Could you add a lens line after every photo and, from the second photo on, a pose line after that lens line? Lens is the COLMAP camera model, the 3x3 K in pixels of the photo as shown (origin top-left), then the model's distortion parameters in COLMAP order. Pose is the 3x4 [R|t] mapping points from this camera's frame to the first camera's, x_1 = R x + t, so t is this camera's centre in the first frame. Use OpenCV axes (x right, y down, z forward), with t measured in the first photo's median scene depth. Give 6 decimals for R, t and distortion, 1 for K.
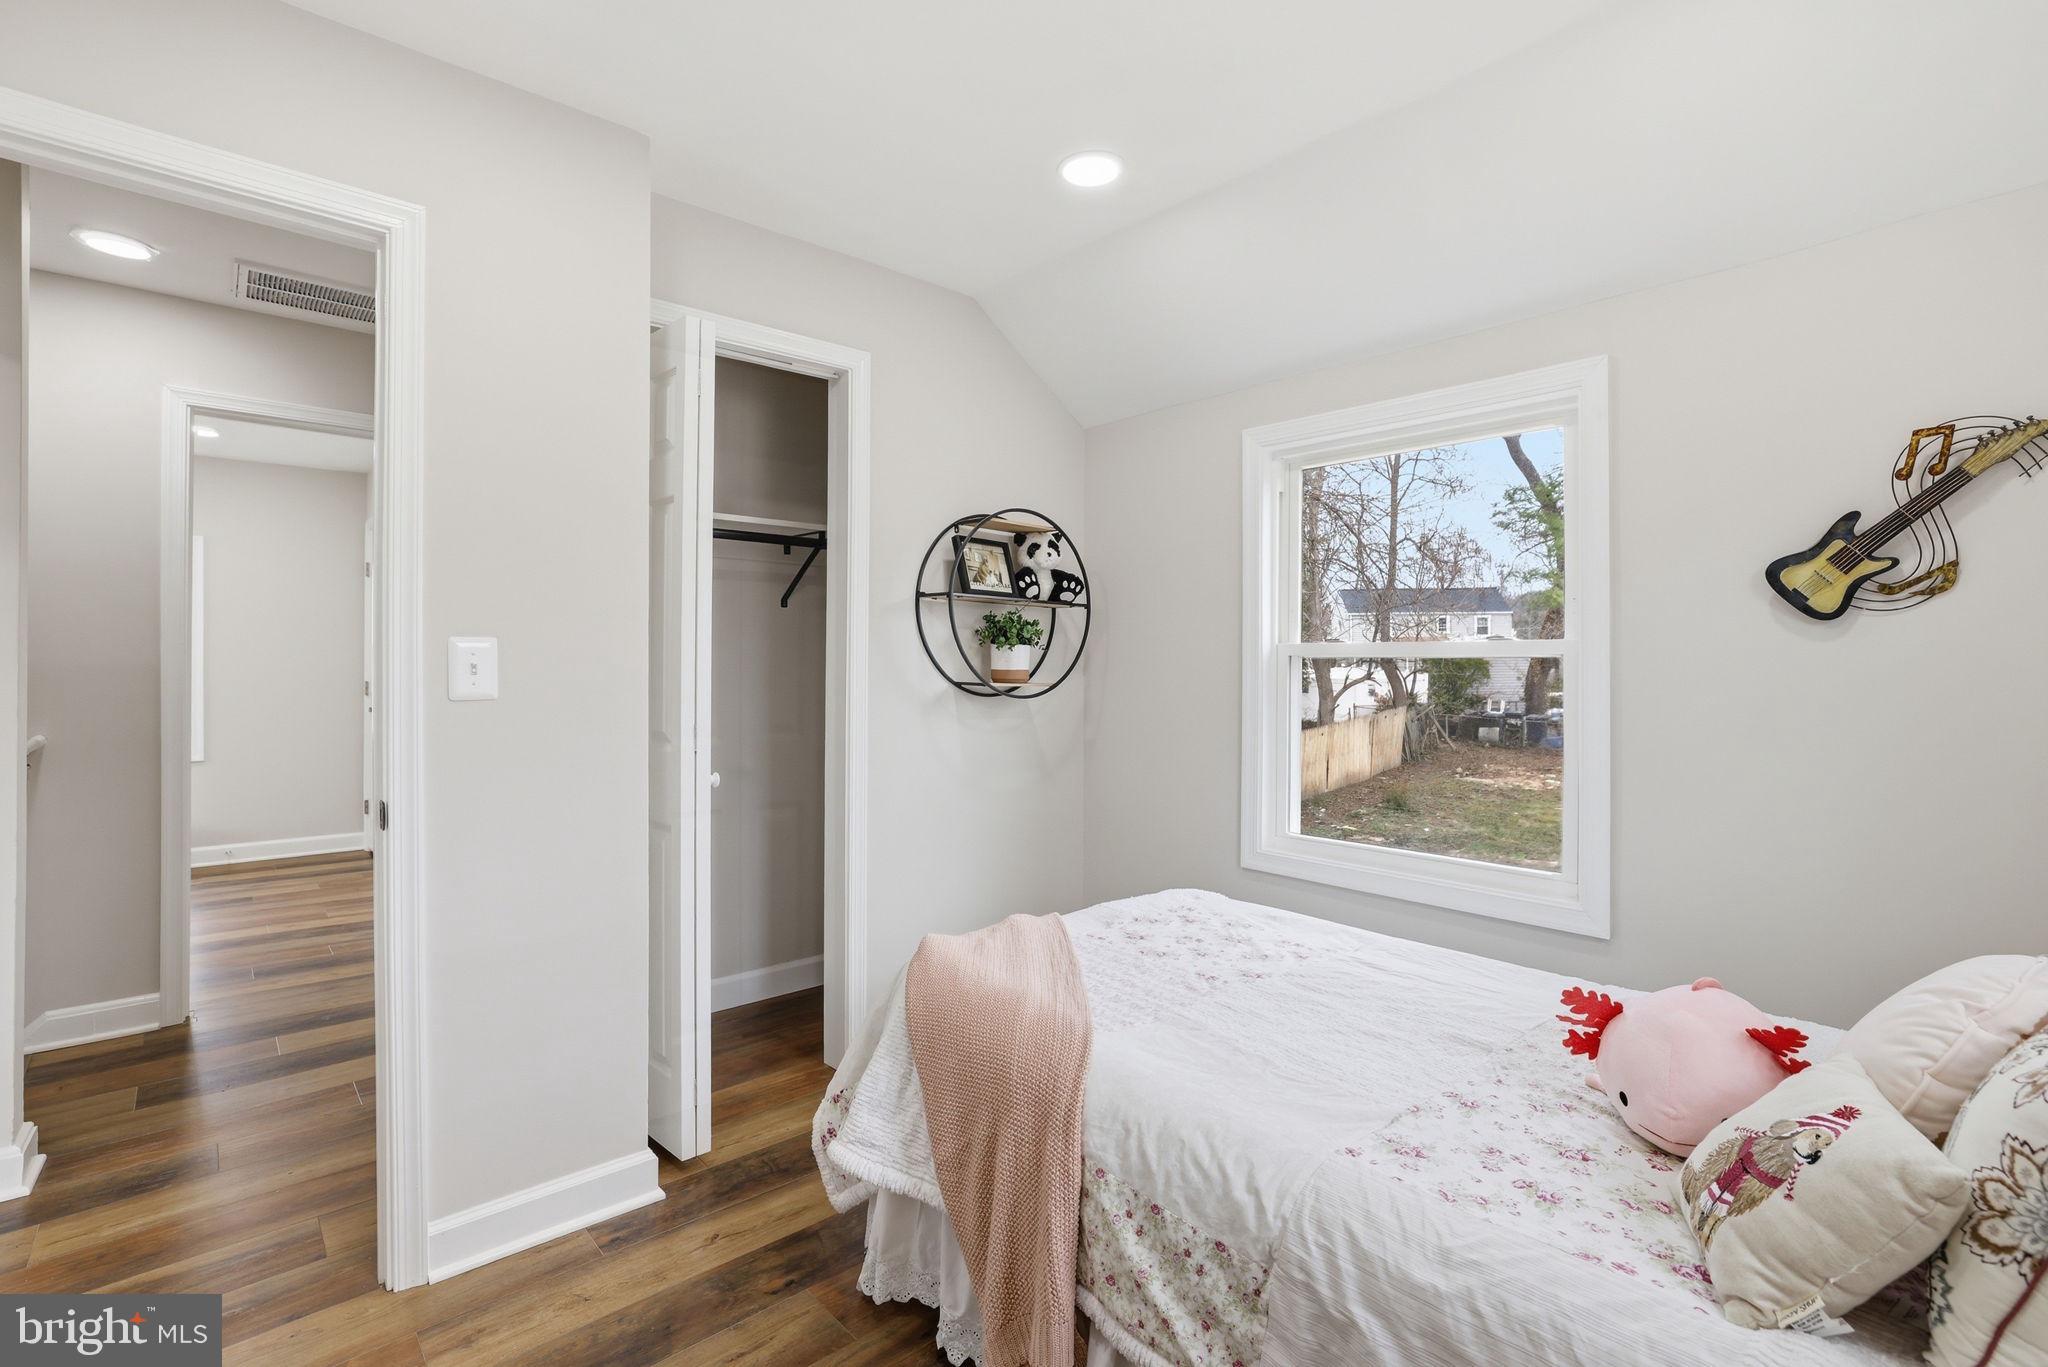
lens RADIAL K [[927.5, 0, 1018.6], [0, 927.5, 676.3], [0, 0, 1]] dist [-0.036086, 0.013127]
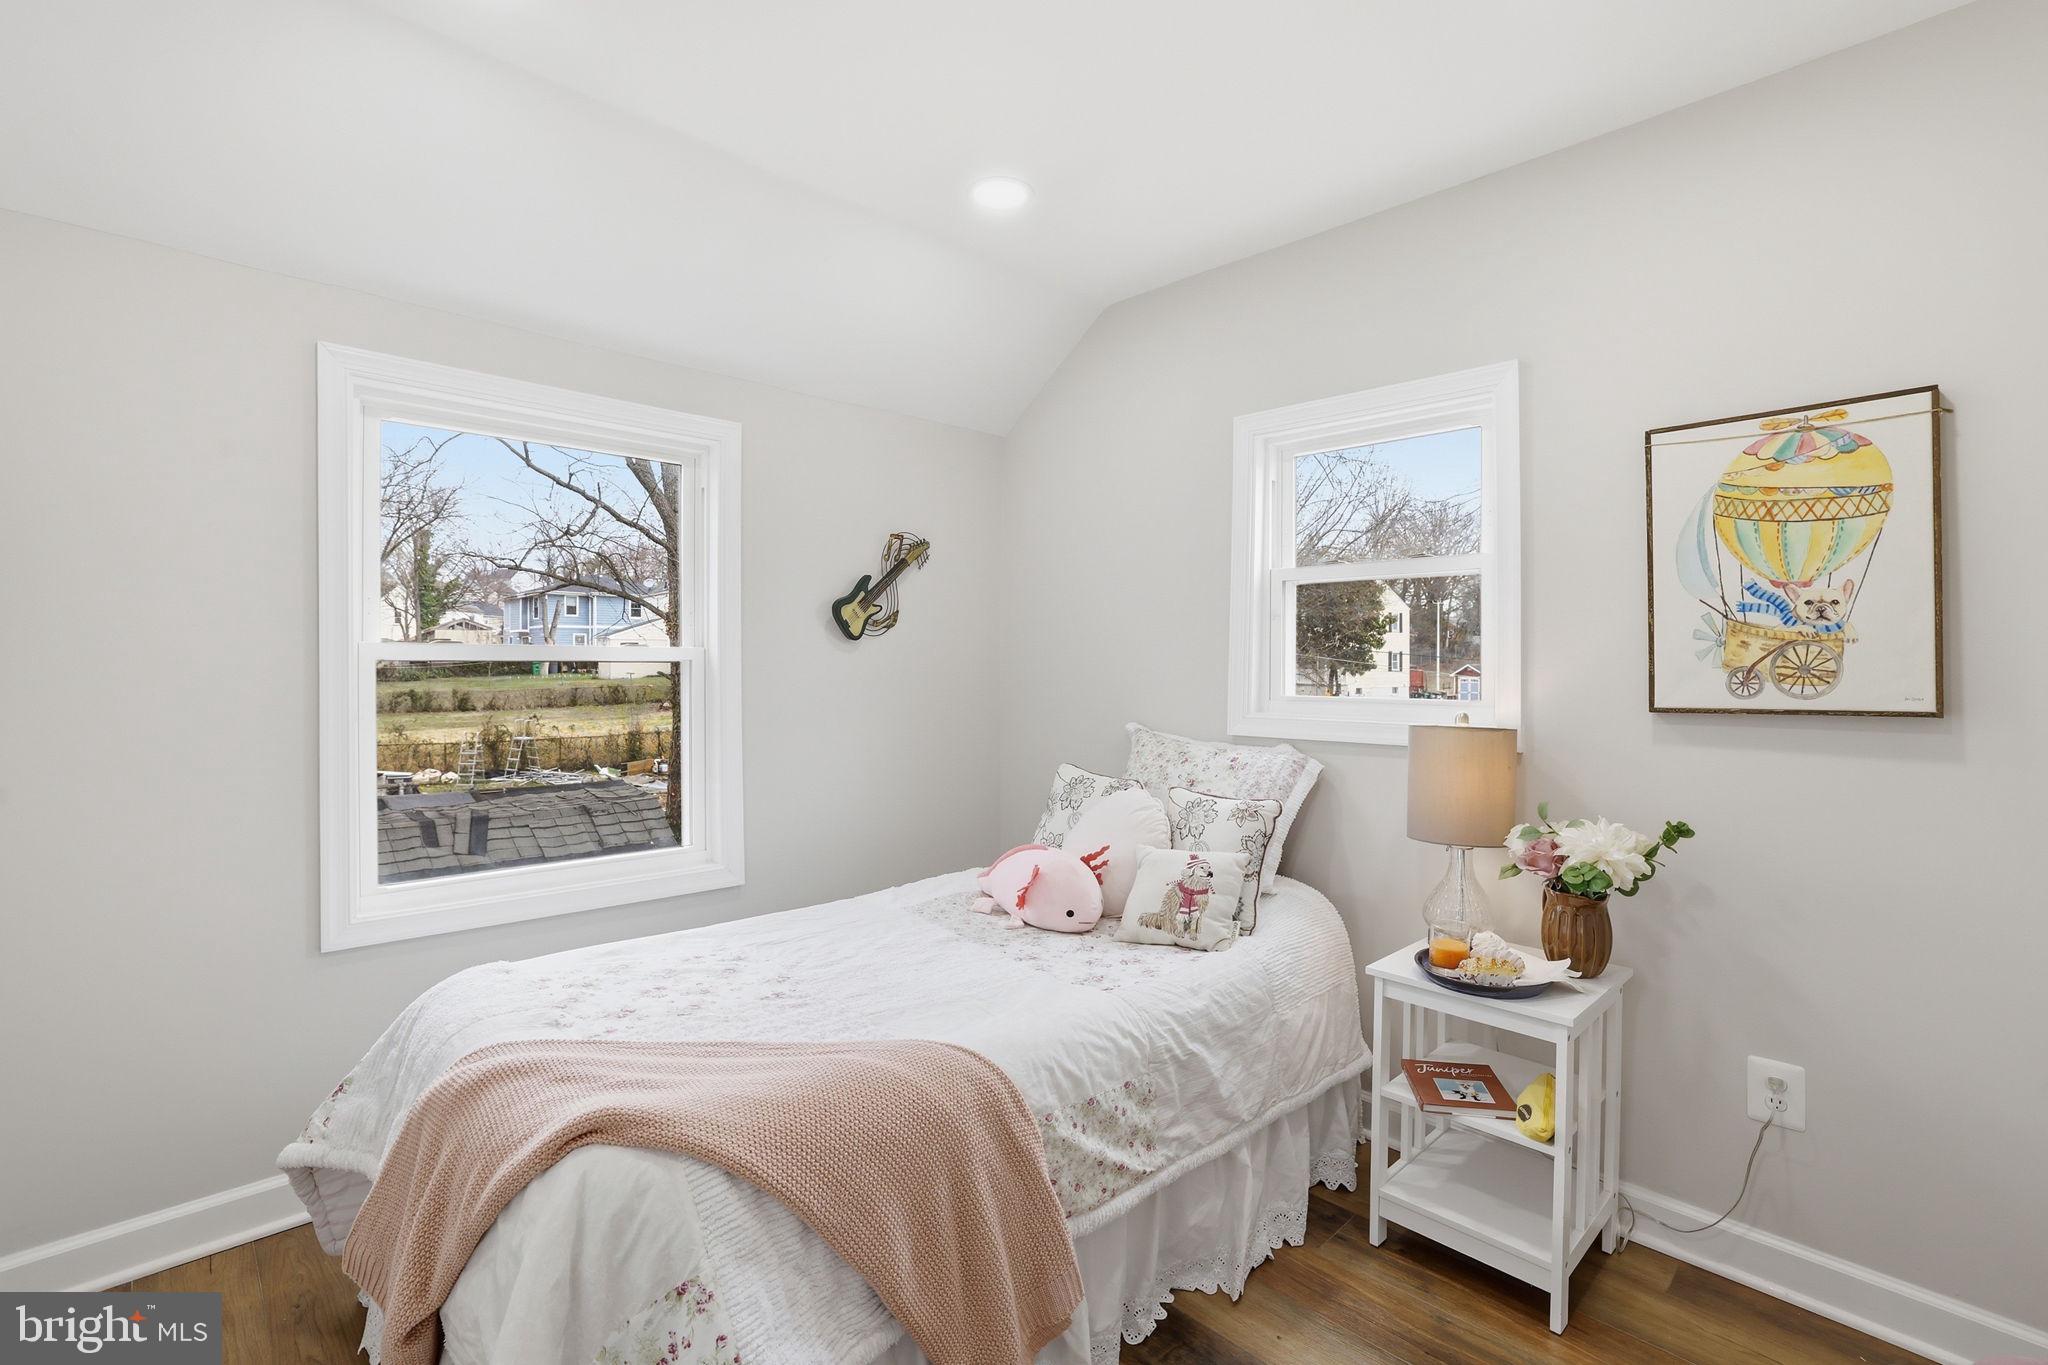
lens RADIAL K [[927.5, 0, 1012.8], [0, 927.5, 670.0], [0, 0, 1]] dist [-0.036086, 0.013127]
pose [[-0.032644, -0.007403, 0.999440, -0.804405], [0.009669, 0.999923, 0.007722, -0.020174], [-0.999420, 0.009916, -0.032570, 0.822382]]
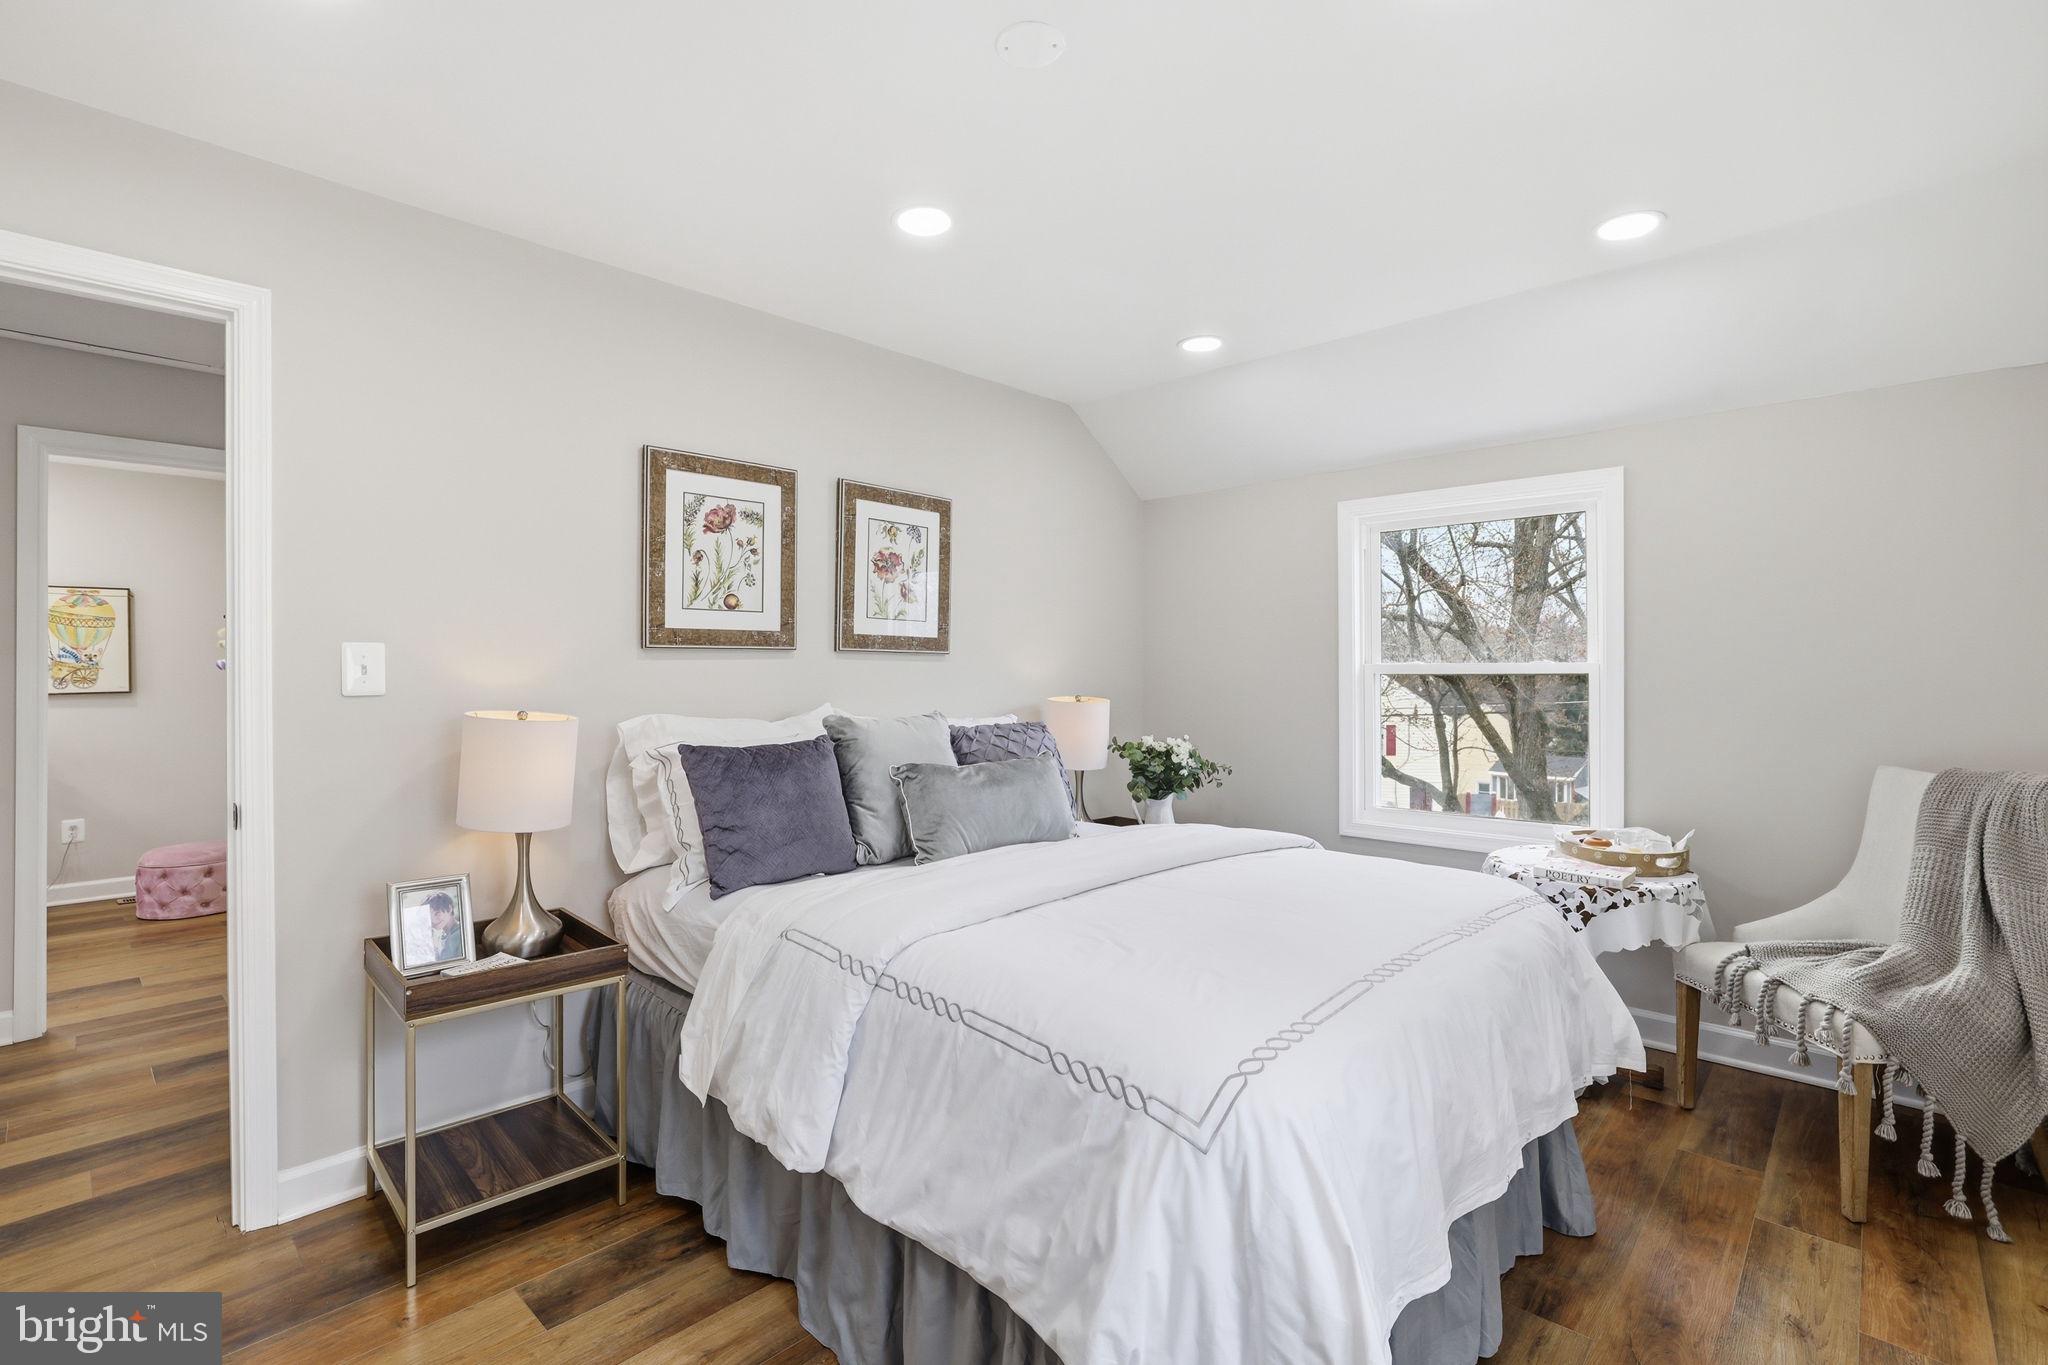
lens RADIAL K [[927.5, 0, 1028.6], [0, 927.5, 672.9], [0, 0, 1]] dist [-0.036086, 0.013127]
pose [[-0.996835, -0.006983, -0.079188, -1.728041], [-0.007933, 0.999900, 0.011688, -0.050714], [0.079099, 0.012279, -0.996791, 1.957143]]
